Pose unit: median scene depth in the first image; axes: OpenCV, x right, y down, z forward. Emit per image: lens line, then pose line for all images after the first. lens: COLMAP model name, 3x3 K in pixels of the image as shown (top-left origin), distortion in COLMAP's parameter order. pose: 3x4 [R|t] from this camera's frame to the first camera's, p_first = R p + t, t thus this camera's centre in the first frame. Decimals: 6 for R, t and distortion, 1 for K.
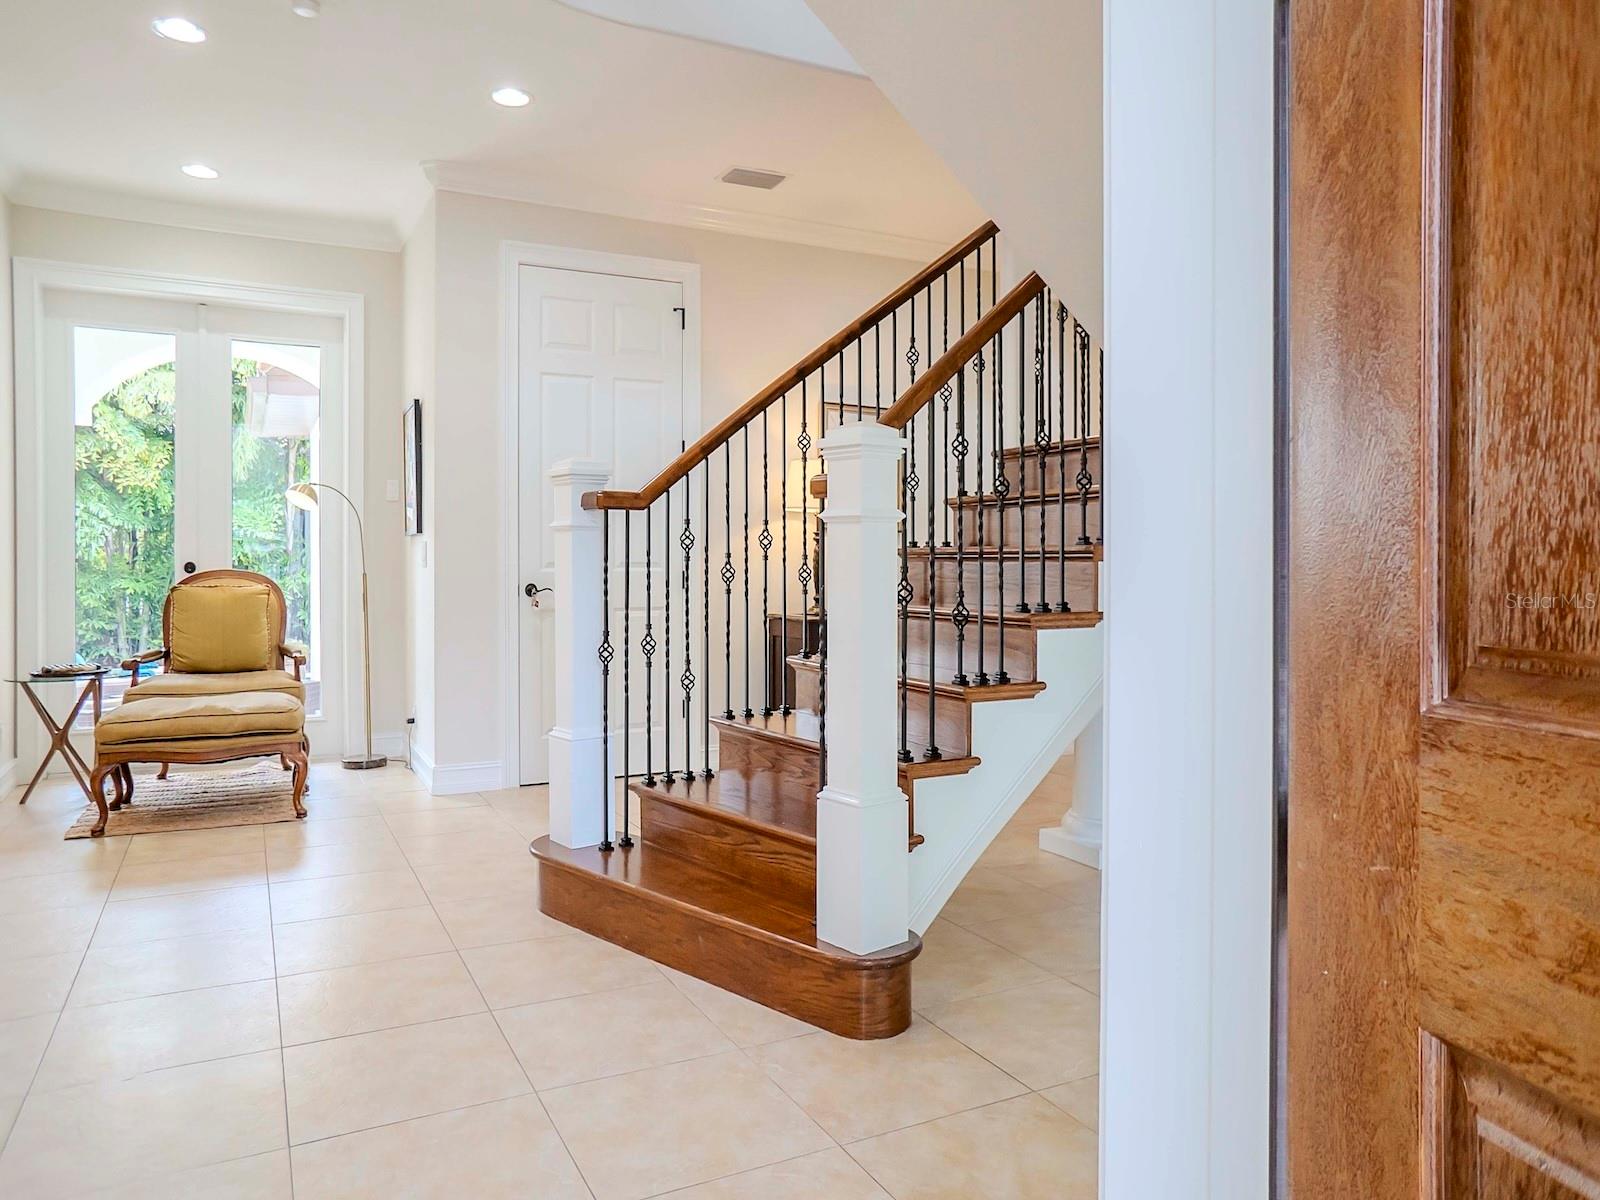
lens RADIAL K [[1105.3, 0, 806.9], [0, 1105.3, 539.4], [0, 0, 1]] dist [-0.066959, 0.078582]
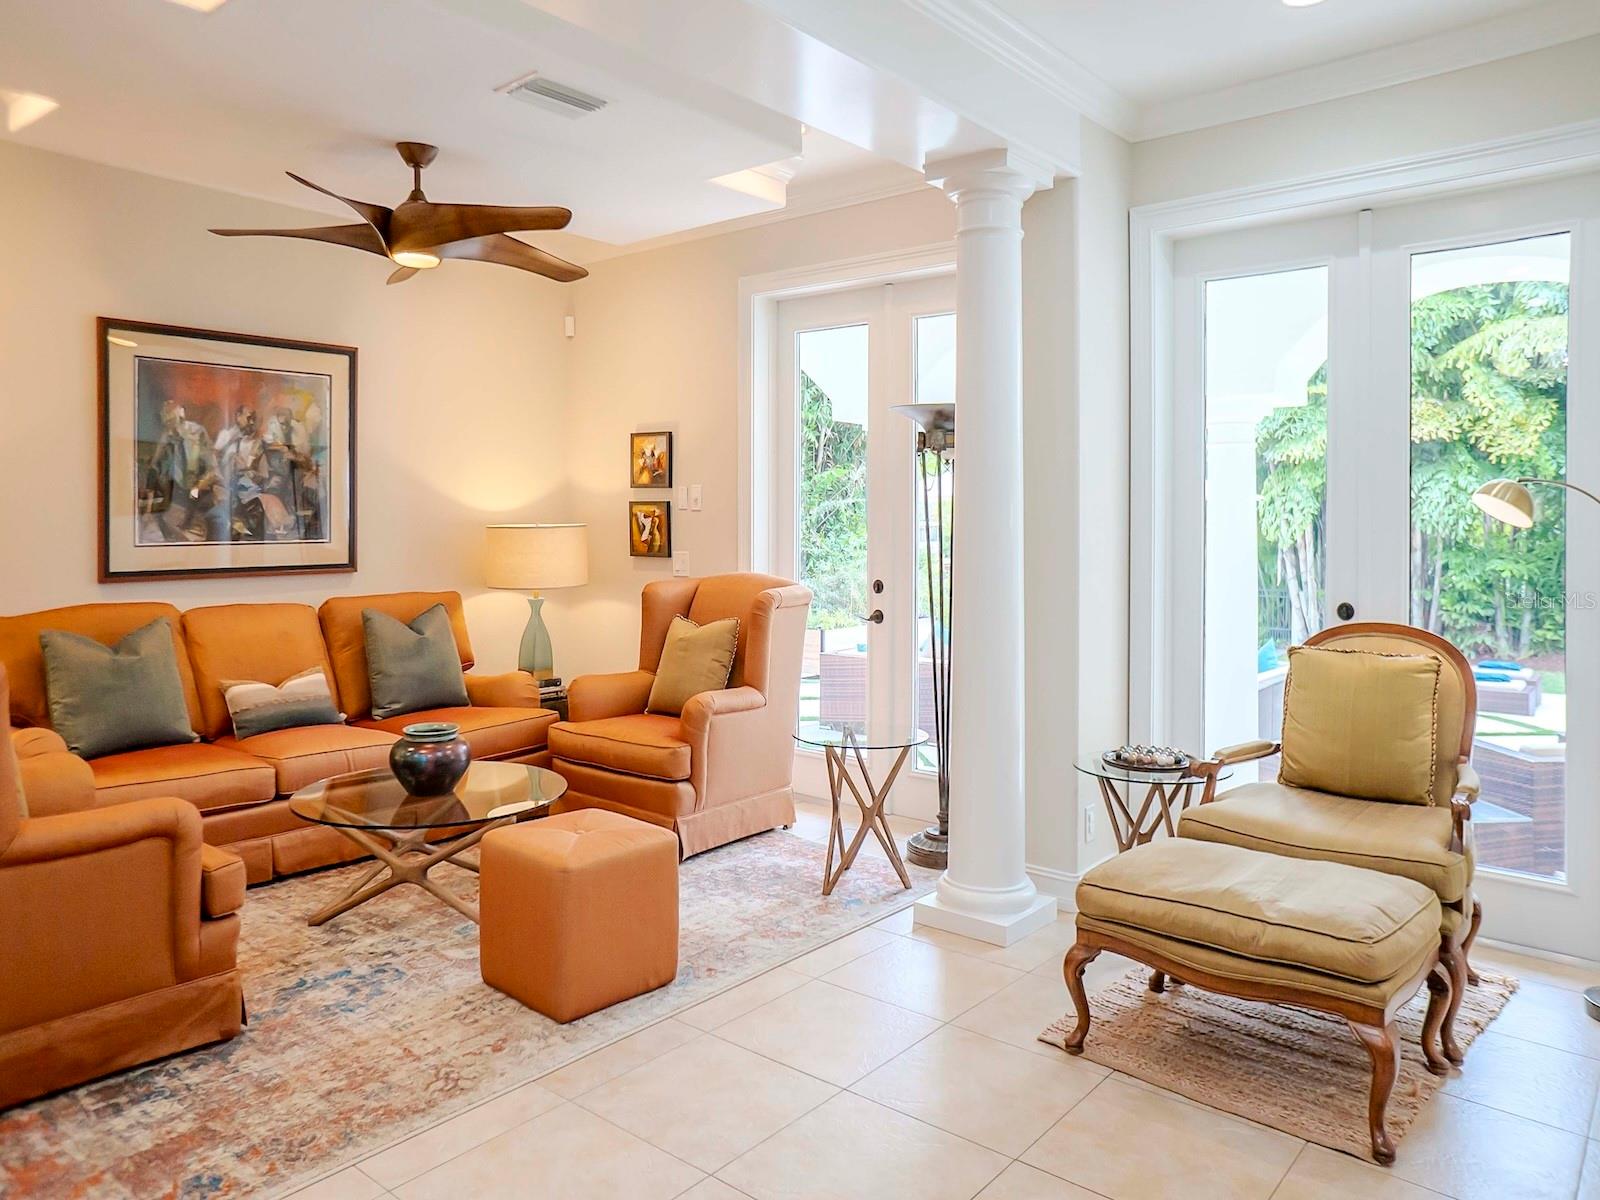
lens RADIAL K [[1105.3, 0, 806.9], [0, 1105.3, 539.4], [0, 0, 1]] dist [-0.066959, 0.078582]
pose [[0.384785, 0.010475, -0.922947, -0.024555], [0.023656, 0.999495, 0.021206, -0.012760], [0.922703, -0.029993, 0.384343, 0.139540]]
